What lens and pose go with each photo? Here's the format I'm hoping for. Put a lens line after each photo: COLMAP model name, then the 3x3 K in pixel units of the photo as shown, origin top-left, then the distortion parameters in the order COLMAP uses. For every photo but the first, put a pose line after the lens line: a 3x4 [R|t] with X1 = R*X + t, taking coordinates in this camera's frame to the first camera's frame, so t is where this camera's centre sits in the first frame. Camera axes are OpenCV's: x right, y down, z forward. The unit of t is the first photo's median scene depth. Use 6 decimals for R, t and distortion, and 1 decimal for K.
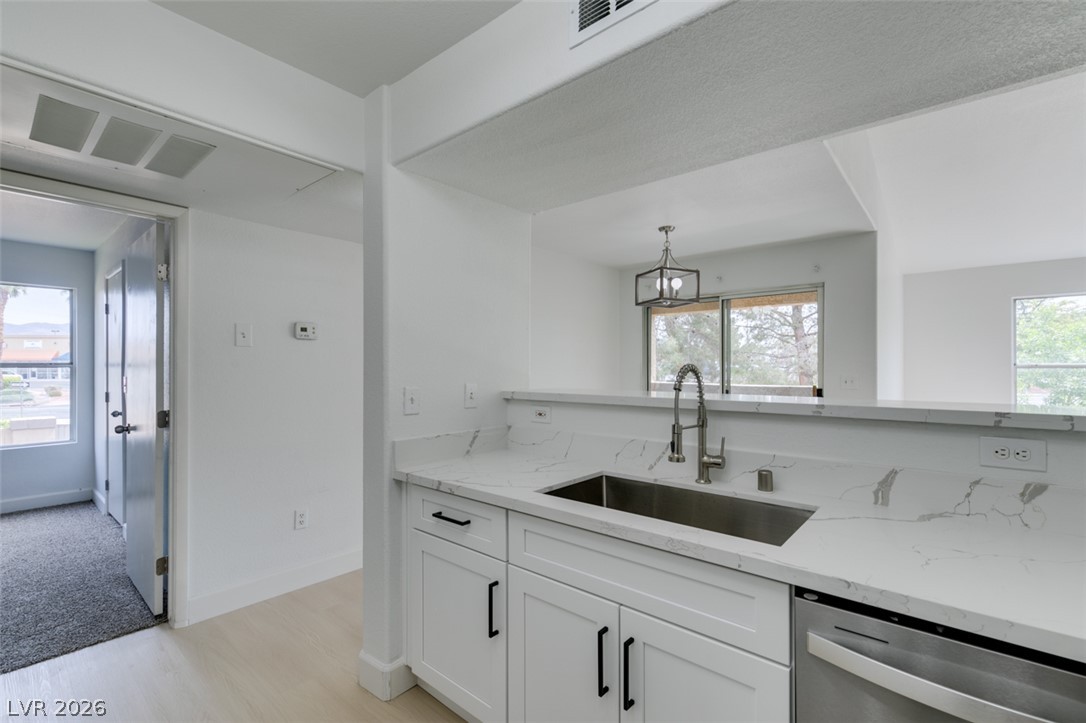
lens RADIAL K [[485.0, 0, 542.0], [0, 485.0, 369.2], [0, 0, 1]] dist [0.001659, -0.000189]
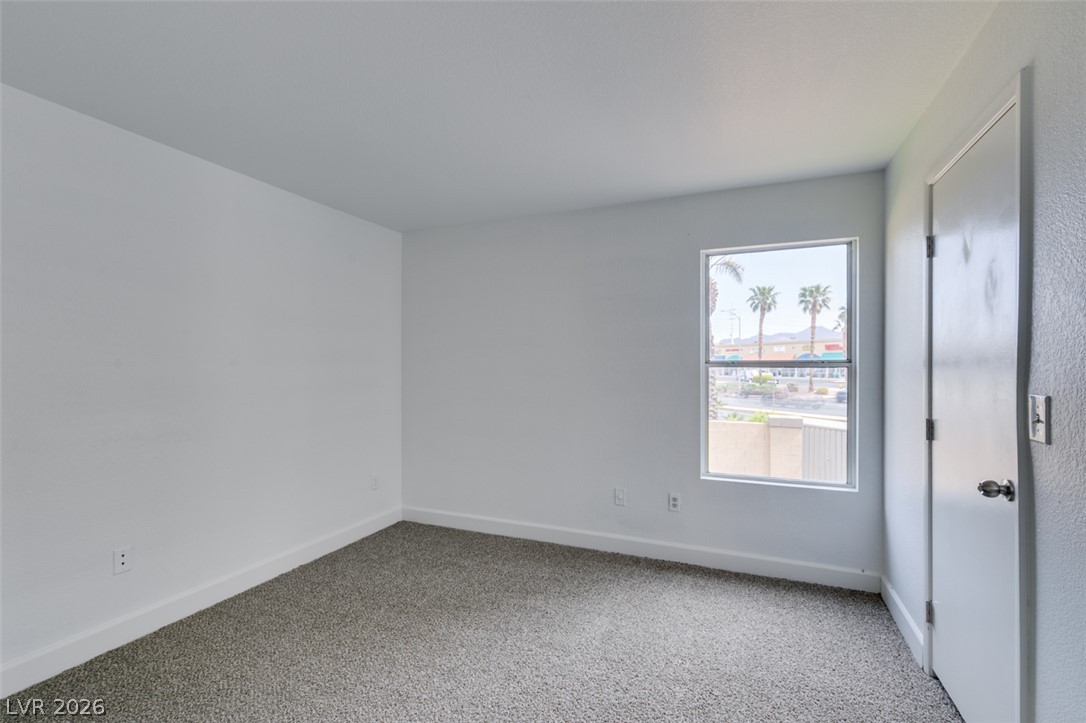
lens RADIAL K [[484.2, 0, 540.6], [0, 484.2, 365.2], [0, 0, 1]] dist [0.003938, -0.000594]
pose [[0.301156, -0.002619, -0.953571, -0.495841], [-0.005635, 0.999974, -0.004526, -0.001547], [0.953558, 0.006736, 0.301133, 0.436291]]
